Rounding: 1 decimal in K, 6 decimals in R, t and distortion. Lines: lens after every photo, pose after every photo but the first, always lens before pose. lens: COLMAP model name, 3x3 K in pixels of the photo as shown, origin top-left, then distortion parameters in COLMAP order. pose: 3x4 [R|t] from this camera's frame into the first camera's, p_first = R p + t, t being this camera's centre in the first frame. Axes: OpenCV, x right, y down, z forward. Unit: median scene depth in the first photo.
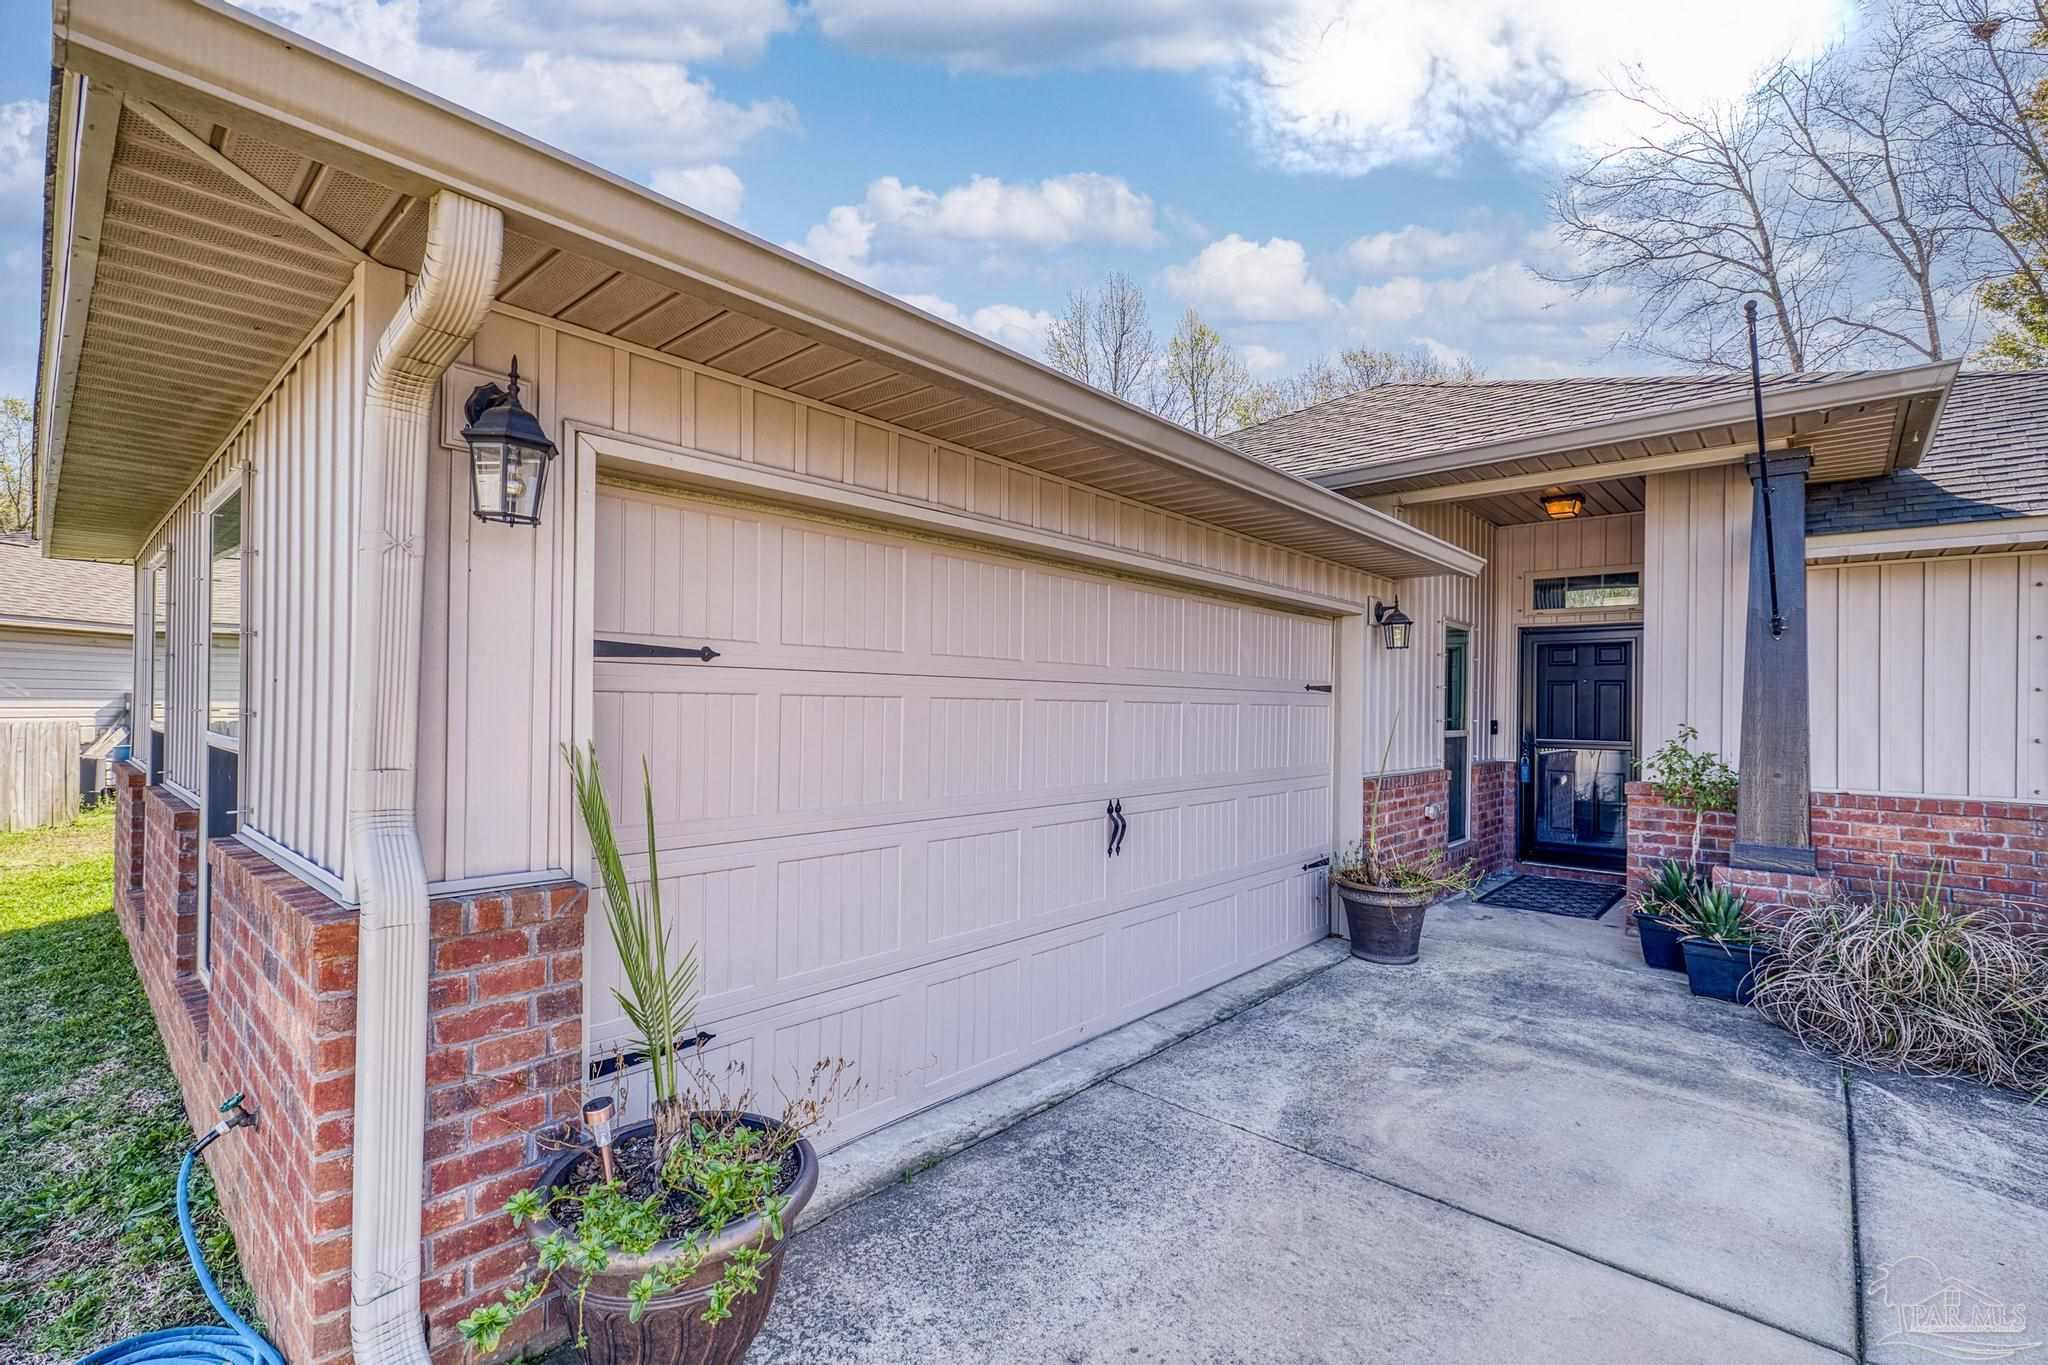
lens RADIAL K [[901.0, 0, 1017.3], [0, 901.0, 703.8], [0, 0, 1]] dist [0.003228, 0.001107]
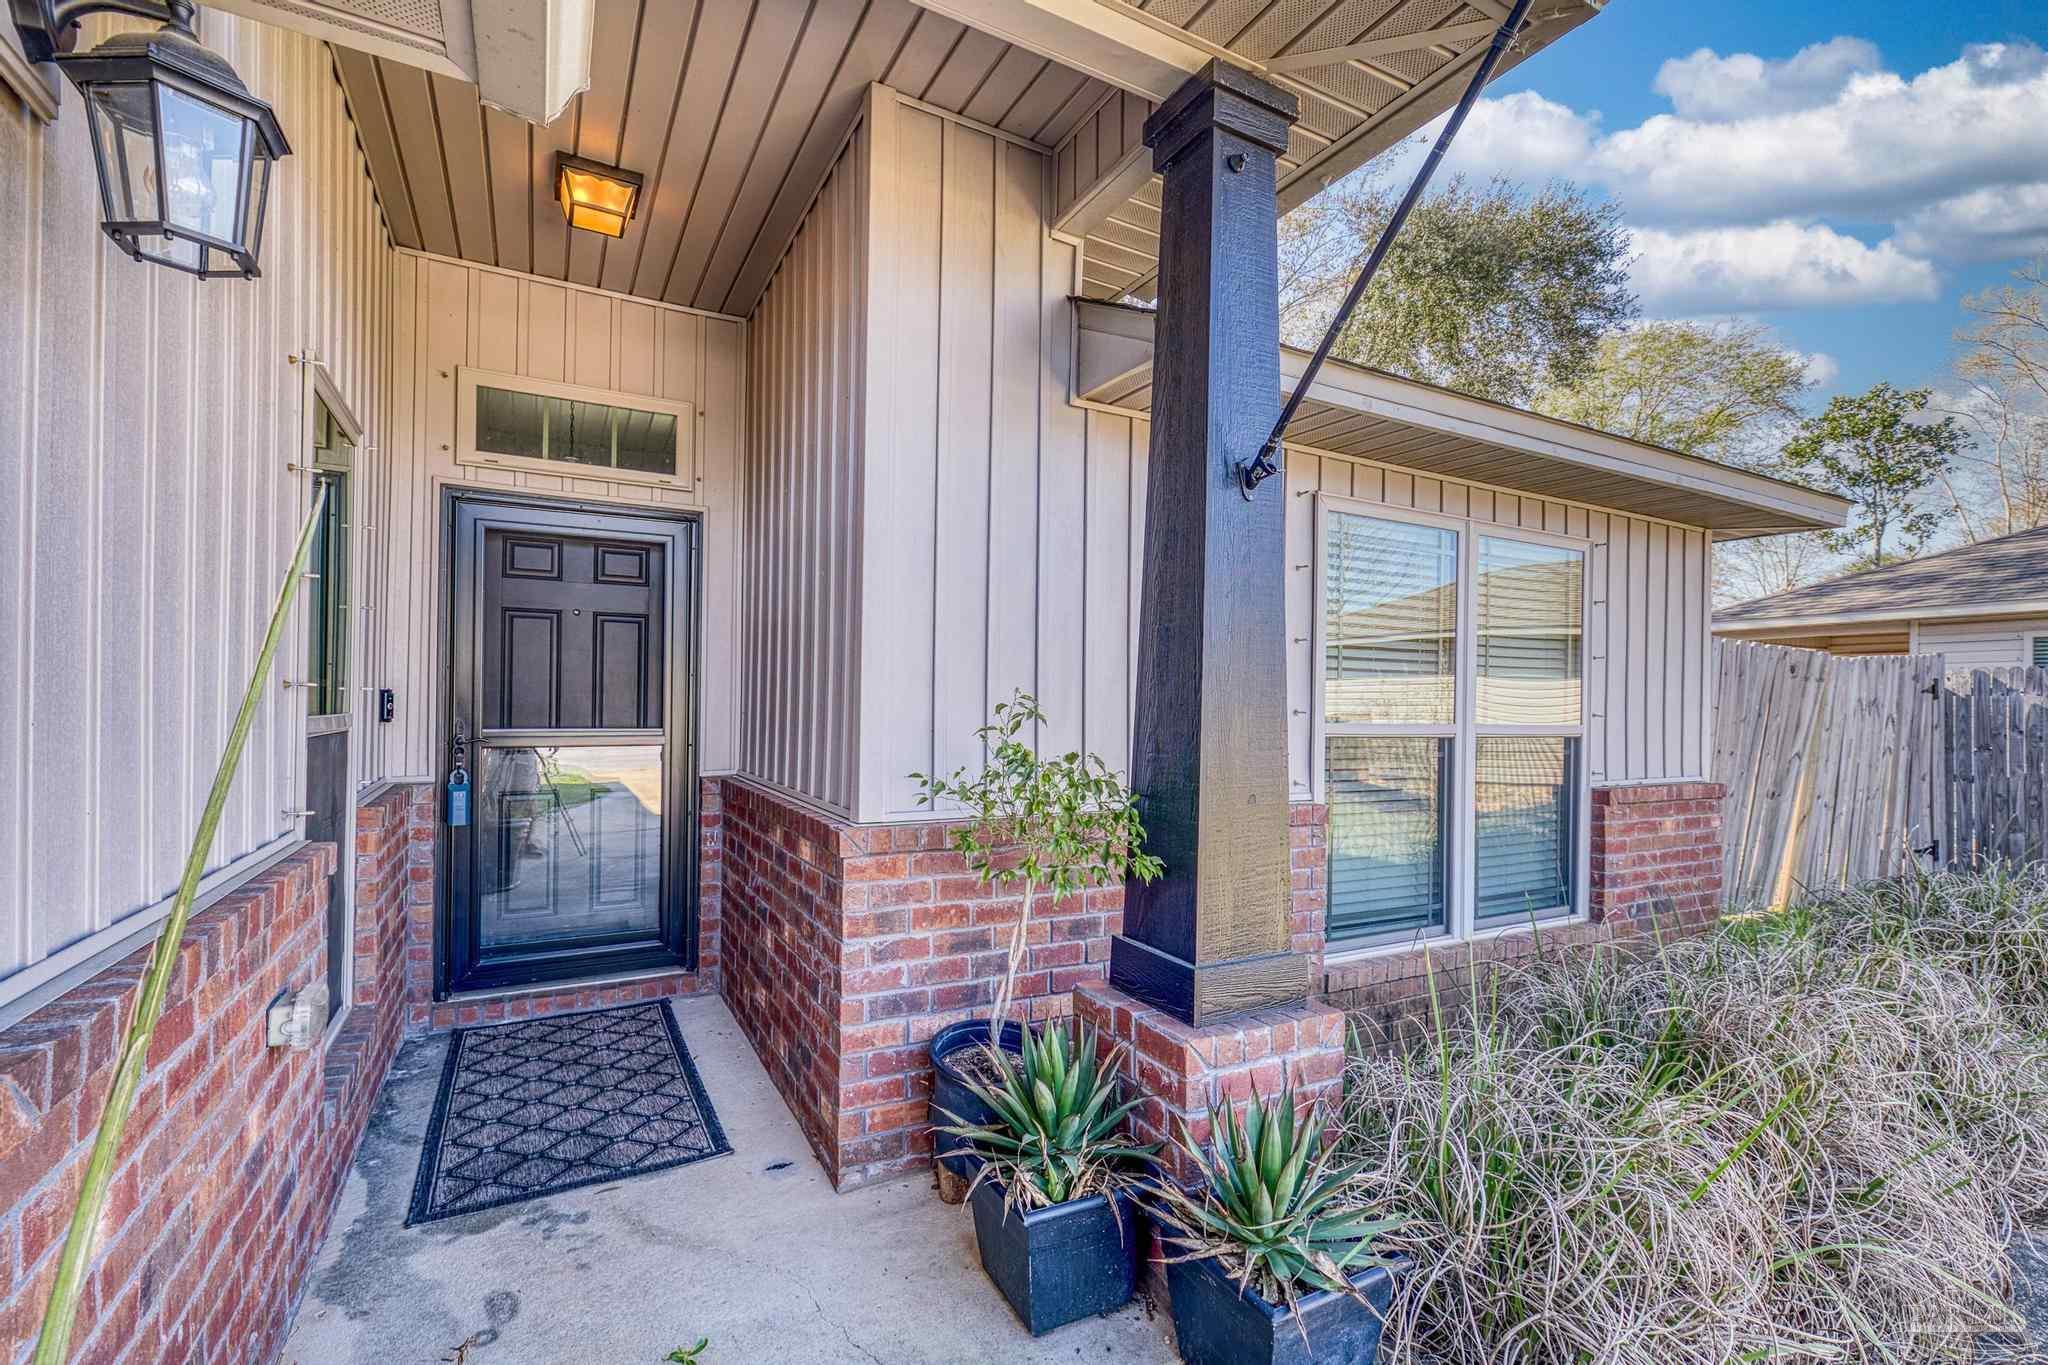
lens RADIAL K [[901.0, 0, 1025.5], [0, 901.0, 699.6], [0, 0, 1]] dist [0.003228, 0.001107]
pose [[0.333377, -0.004745, 0.942782, 0.312667], [-0.011313, 0.999895, 0.009033, 0.022304], [-0.942726, -0.013677, 0.333289, 0.790468]]
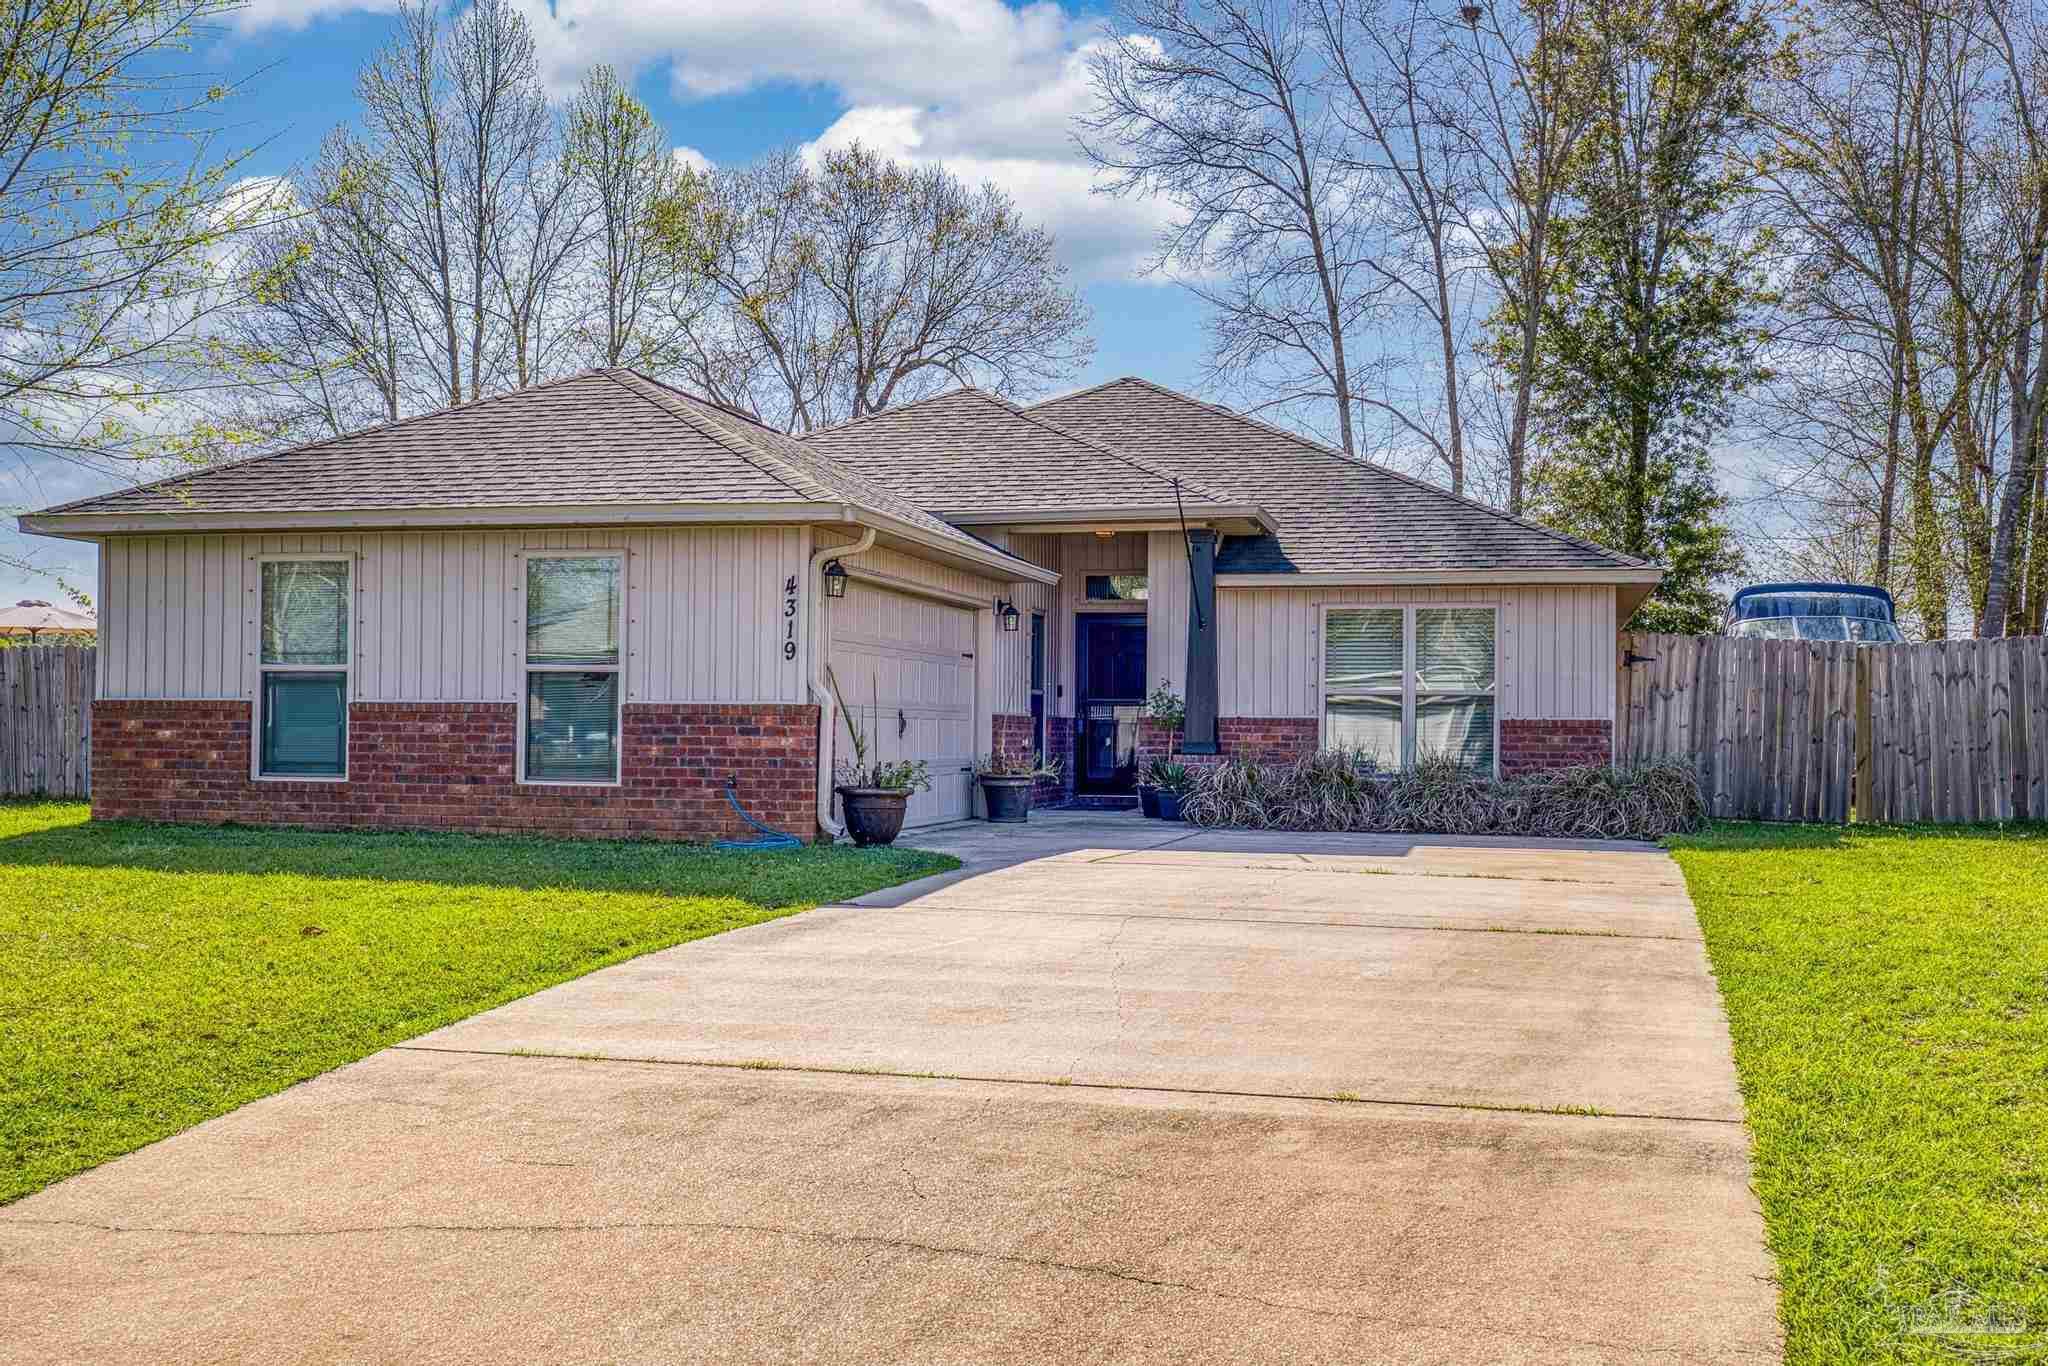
lens RADIAL K [[1977.4, 0, 1028.1], [0, 1977.4, 714.7], [0, 0, 1]] dist [0.016031, 0.000000]
pose [[0.879235, -0.001207, 0.476387, -1.166604], [0.001011, 0.999999, 0.000668, 0.081118], [-0.476388, -0.000105, 0.879235, -1.989769]]
